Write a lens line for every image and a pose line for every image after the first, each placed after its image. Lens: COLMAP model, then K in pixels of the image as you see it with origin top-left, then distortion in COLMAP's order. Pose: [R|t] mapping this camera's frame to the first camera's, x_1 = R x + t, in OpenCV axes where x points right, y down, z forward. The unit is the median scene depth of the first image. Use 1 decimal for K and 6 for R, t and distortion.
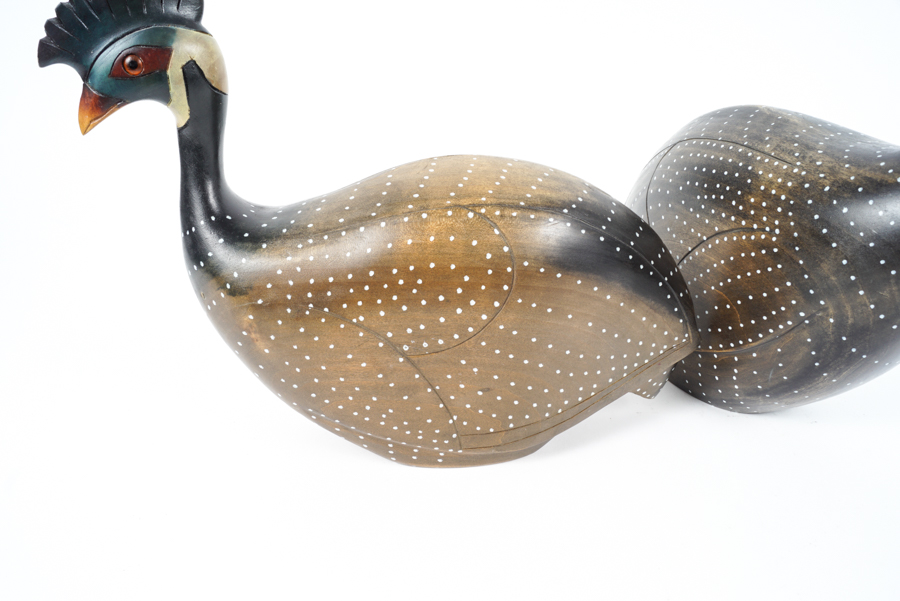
lens RADIAL K [[691.8, 0, 449.9], [0, 691.8, 311.5], [0, 0, 1]] dist [-0.093503, 0.013551]
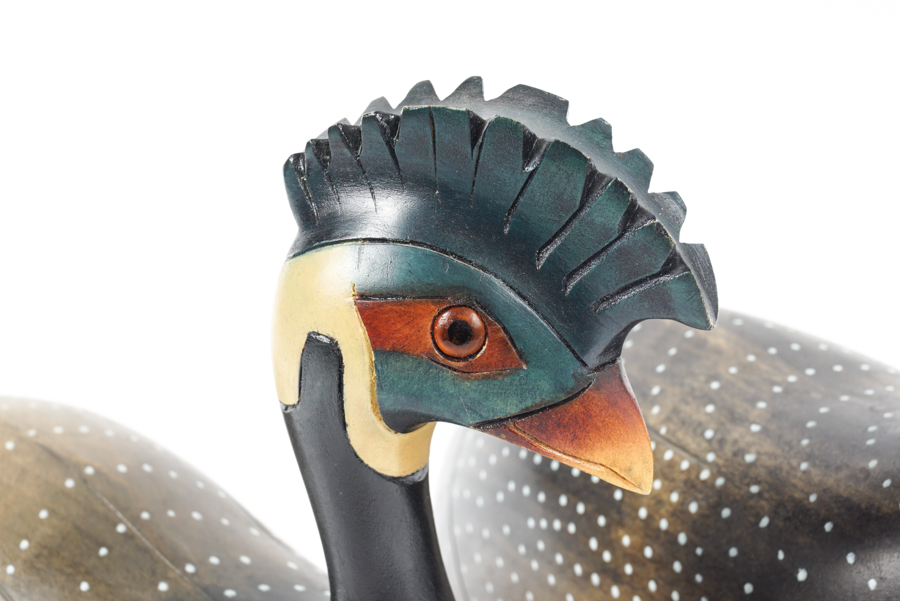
lens RADIAL K [[1640.1, 0, 442.6], [0, 1640.1, 307.7], [0, 0, 1]] dist [-0.022998, 0.000000]
pose [[0.990301, -0.057193, 0.126623, 0.198201], [0.080111, 0.979647, -0.184051, -0.122641], [-0.113520, 0.192409, 0.974727, -0.040156]]
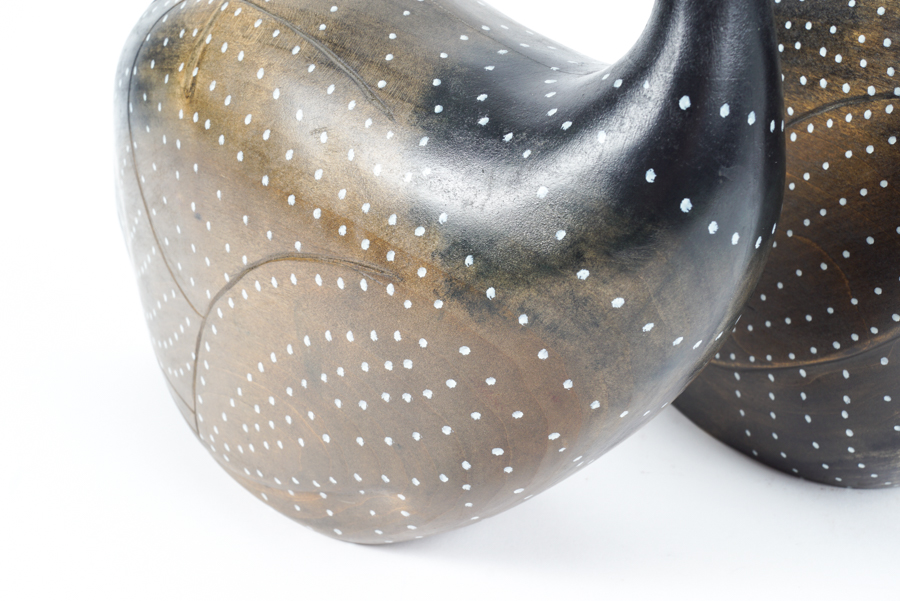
lens RADIAL K [[1085.3, 0, 450.3], [0, 1085.3, 297.7], [0, 0, 1]] dist [-0.057029, 0.000000]
pose [[0.995330, -0.037080, 0.089129, 0.072503], [0.043848, 0.996203, -0.075210, 0.064599], [-0.086002, 0.078767, 0.993176, 0.262659]]
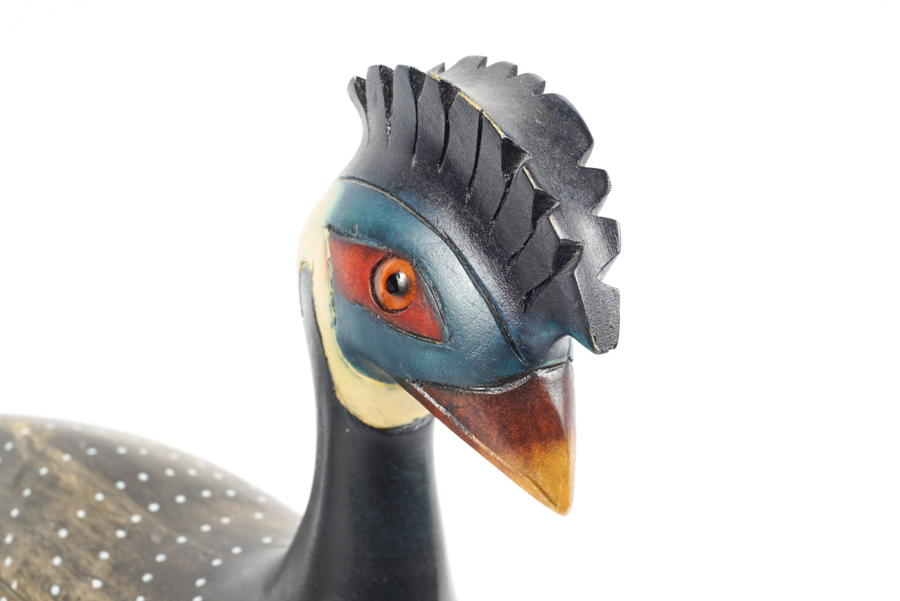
lens RADIAL K [[1340.3, 0, 449.8], [0, 1340.3, 296.8], [0, 0, 1]] dist [-0.048943, 0.000000]
pose [[0.882430, -0.144025, 0.447854, 0.350179], [0.198043, 0.977247, -0.075943, -0.287614], [-0.426727, 0.155709, 0.890875, 0.034474]]
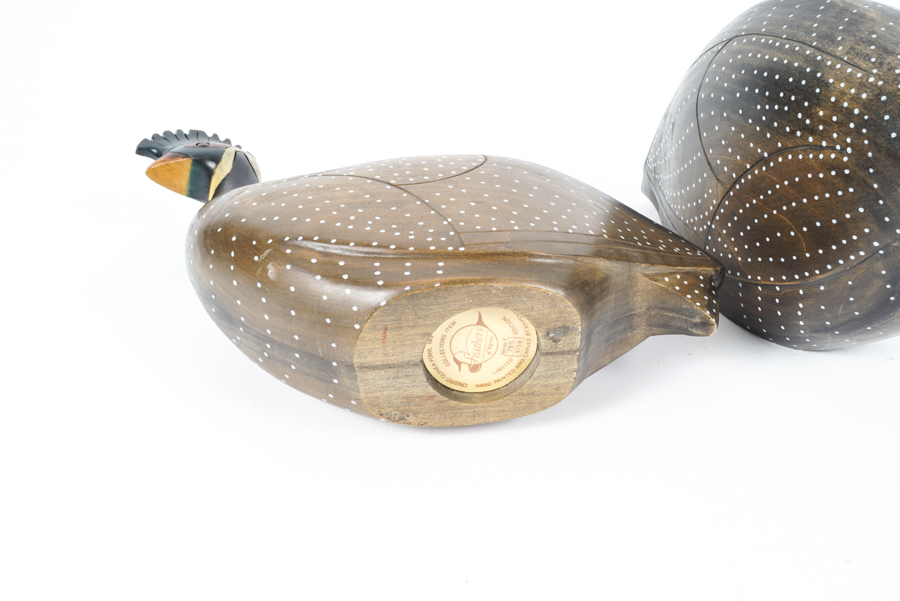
lens RADIAL K [[882.9, 0, 454.5], [0, 882.9, 312.8], [0, 0, 1]] dist [-0.062827, 0.000000]
pose [[0.999105, -0.037855, 0.018888, -0.054418], [0.035491, 0.992987, 0.112767, -0.050638], [-0.023025, -0.111996, 0.993442, -0.126688]]
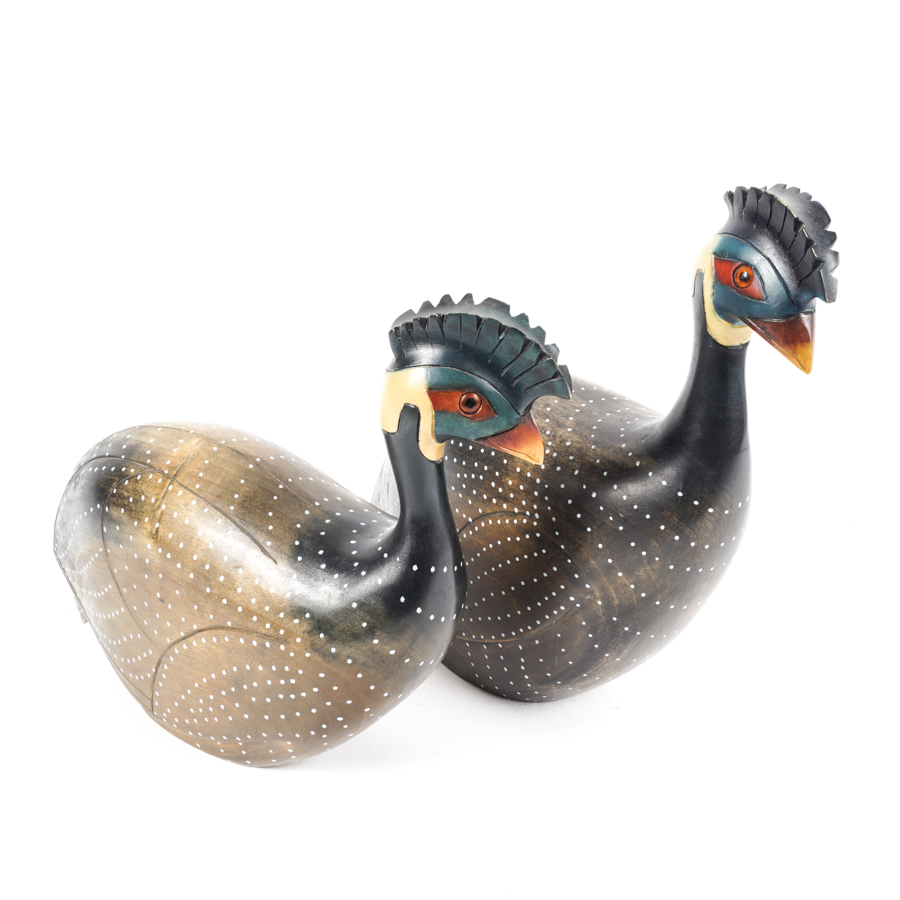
lens RADIAL K [[1207.2, 0, 453.4], [0, 1207.2, 457.0], [0, 0, 1]] dist [-0.091778, 0.000000]
pose [[0.955500, -0.108471, 0.274325, -0.083671], [0.125241, 0.991136, -0.044319, -0.130592], [-0.267086, 0.076703, 0.960615, -0.576637]]
